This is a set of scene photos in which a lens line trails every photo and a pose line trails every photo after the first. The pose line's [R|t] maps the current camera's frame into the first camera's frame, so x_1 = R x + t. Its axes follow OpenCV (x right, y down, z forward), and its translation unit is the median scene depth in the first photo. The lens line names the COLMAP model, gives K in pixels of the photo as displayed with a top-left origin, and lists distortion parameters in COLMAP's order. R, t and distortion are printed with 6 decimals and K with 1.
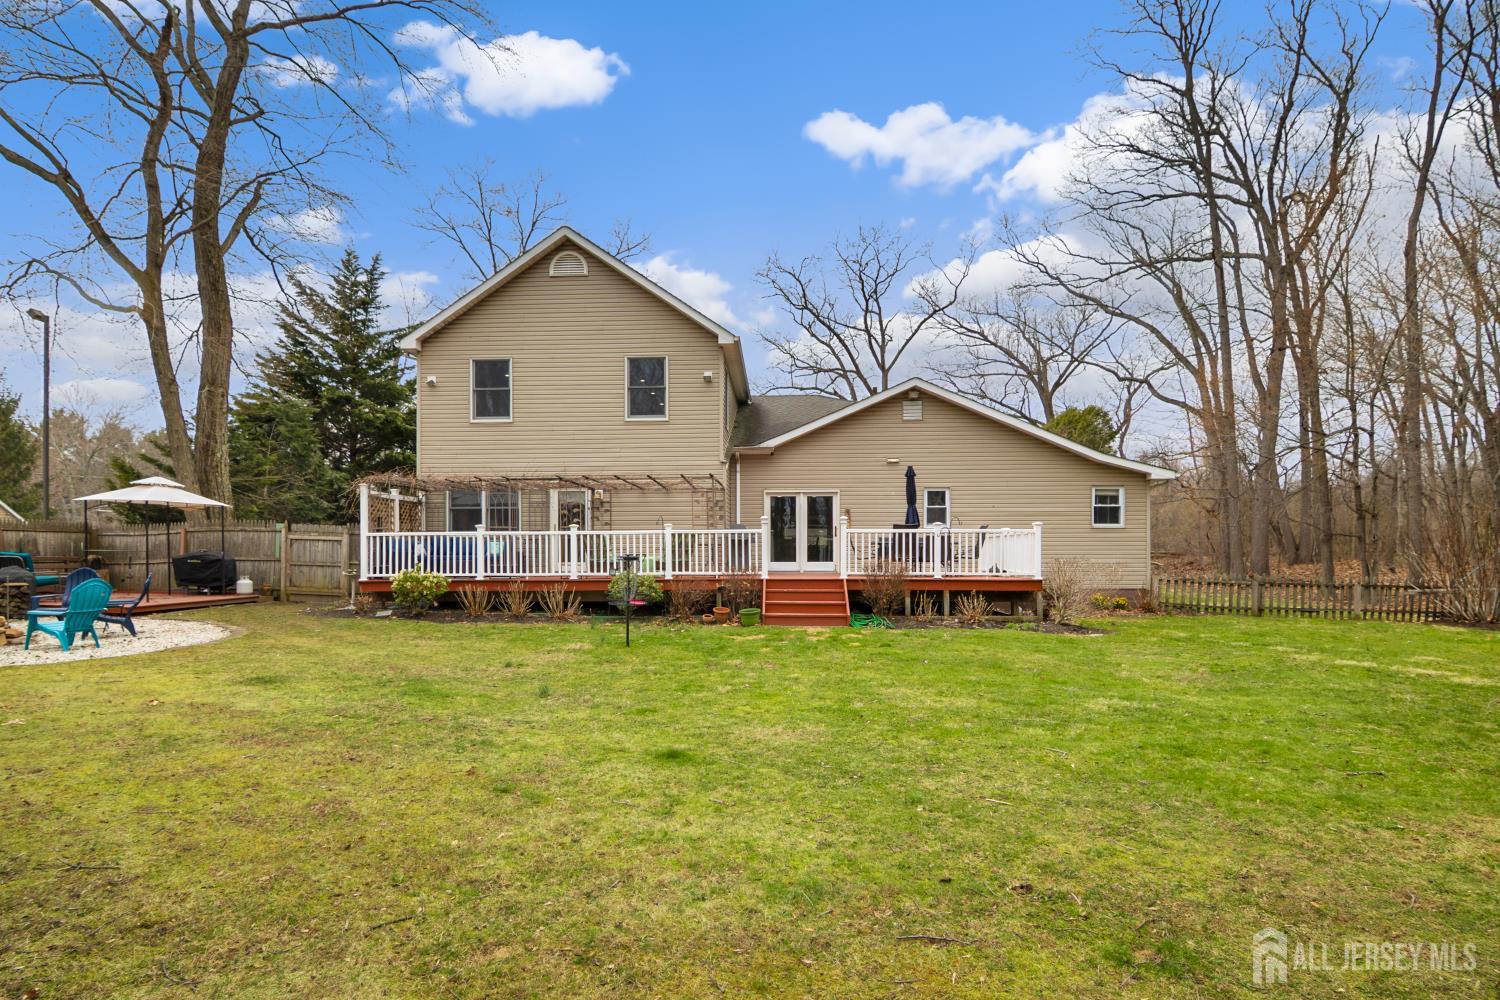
lens RADIAL K [[774.3, 0, 742.9], [0, 774.3, 549.7], [0, 0, 1]] dist [-0.005110, -0.006530]
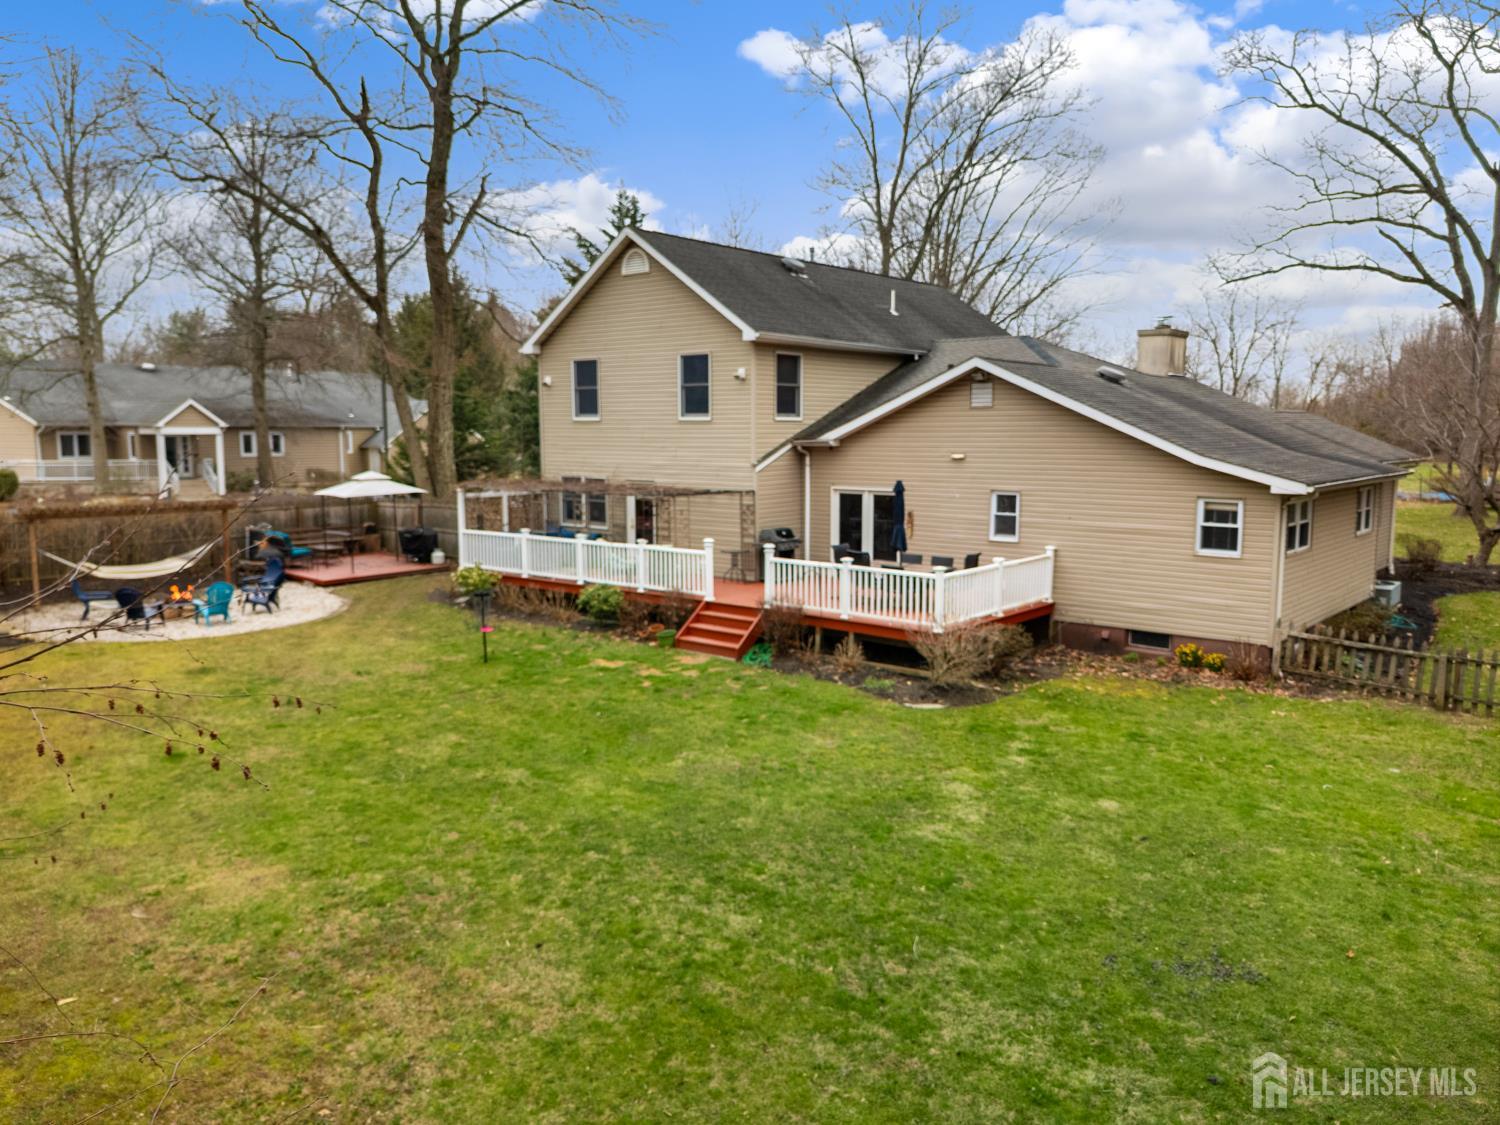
lens RADIAL K [[1116.7, 0, 761.2], [0, 1116.7, 550.1], [0, 0, 1]] dist [0.055395, -0.047866]
pose [[0.803104, 0.065513, -0.592226, 0.764520], [0.003612, 0.993384, 0.114787, -0.158895], [0.595827, -0.094325, 0.797554, -0.094511]]
